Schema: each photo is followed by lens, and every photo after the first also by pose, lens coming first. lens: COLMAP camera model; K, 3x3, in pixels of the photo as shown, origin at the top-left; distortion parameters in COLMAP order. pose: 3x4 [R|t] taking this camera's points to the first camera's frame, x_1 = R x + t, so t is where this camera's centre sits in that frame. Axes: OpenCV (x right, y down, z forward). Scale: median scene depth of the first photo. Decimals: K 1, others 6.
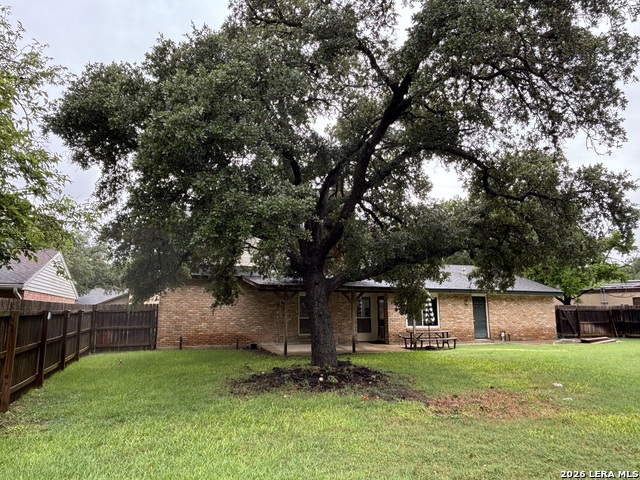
lens RADIAL K [[435.2, 0, 319.6], [0, 435.2, 240.4], [0, 0, 1]] dist [-0.000884, -0.000123]
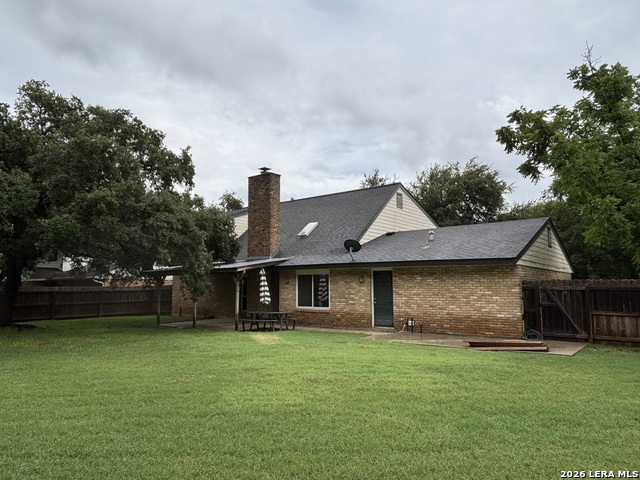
lens RADIAL K [[435.2, 0, 320.2], [0, 435.2, 240.0], [0, 0, 1]] dist [-0.000884, -0.000123]
pose [[0.534981, -0.092032, -0.839836, 0.954934], [0.142606, 0.989623, -0.017605, 0.074740], [0.832742, -0.110347, 0.542554, 0.511927]]
